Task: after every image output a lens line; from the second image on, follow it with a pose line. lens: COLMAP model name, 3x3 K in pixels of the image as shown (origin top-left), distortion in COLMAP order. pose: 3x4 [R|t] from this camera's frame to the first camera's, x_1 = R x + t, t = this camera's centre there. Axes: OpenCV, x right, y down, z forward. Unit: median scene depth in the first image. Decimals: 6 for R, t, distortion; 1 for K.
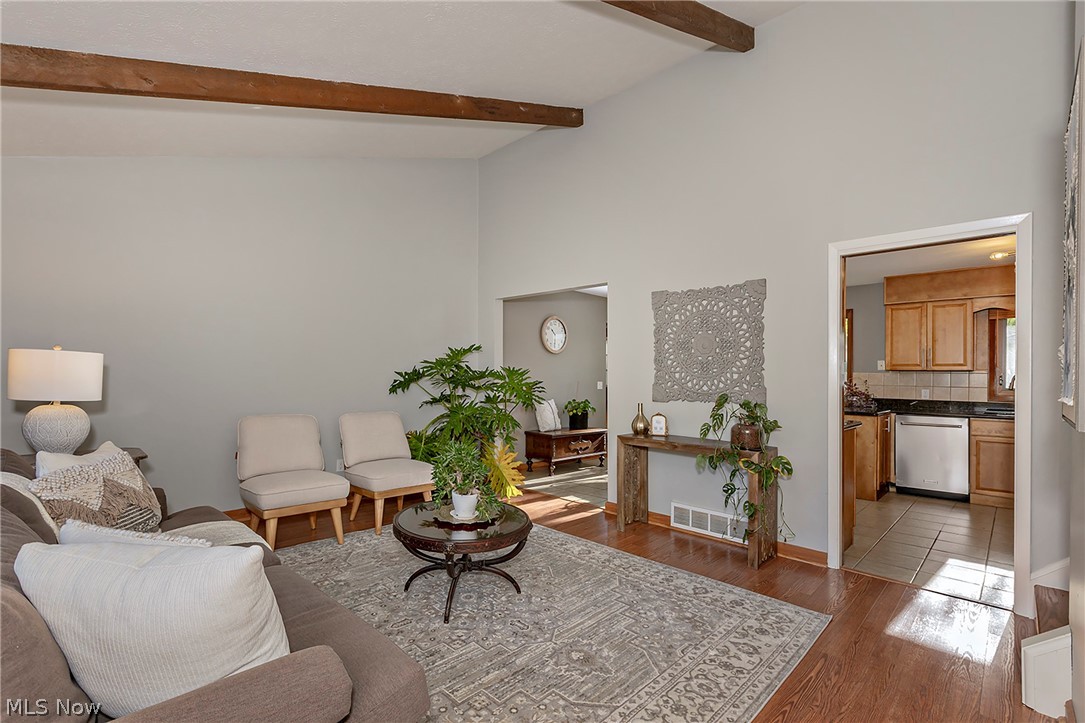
lens RADIAL K [[492.6, 0, 541.3], [0, 492.6, 368.9], [0, 0, 1]] dist [-0.001736, -0.000704]
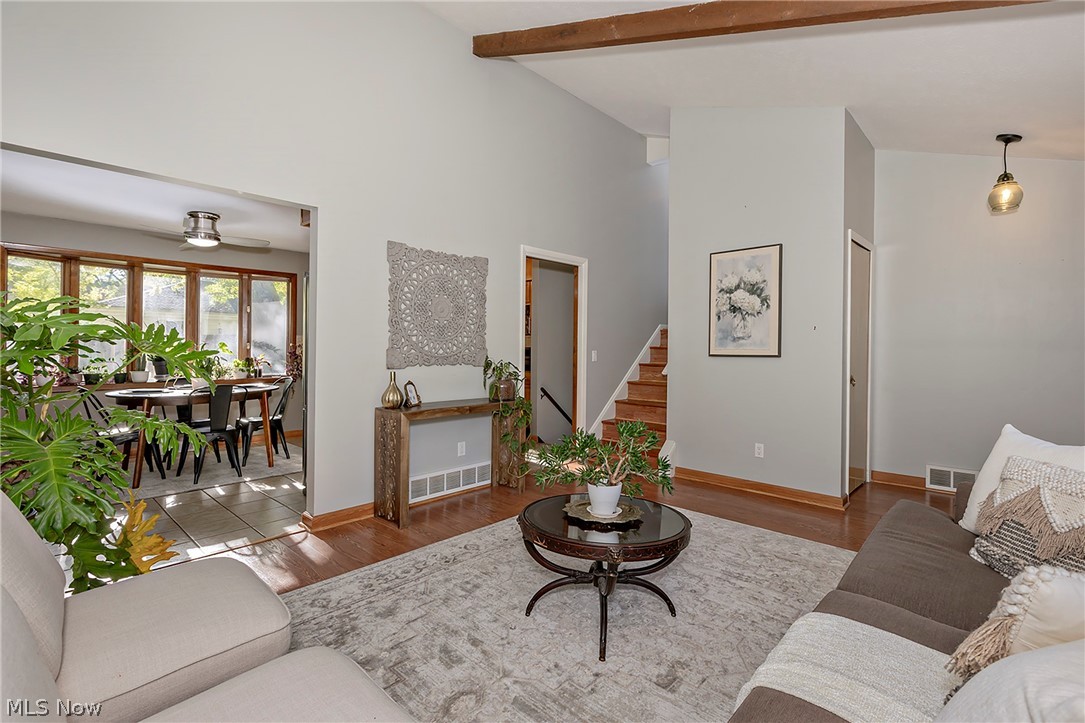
lens RADIAL K [[492.6, 0, 551.0], [0, 492.6, 336.8], [0, 0, 1]] dist [-0.001736, -0.000704]
pose [[-0.011197, 0.009303, 0.999894, -0.653008], [-0.013528, 0.999864, -0.009455, 0.014655], [-0.999846, -0.013632, -0.011069, 0.751720]]
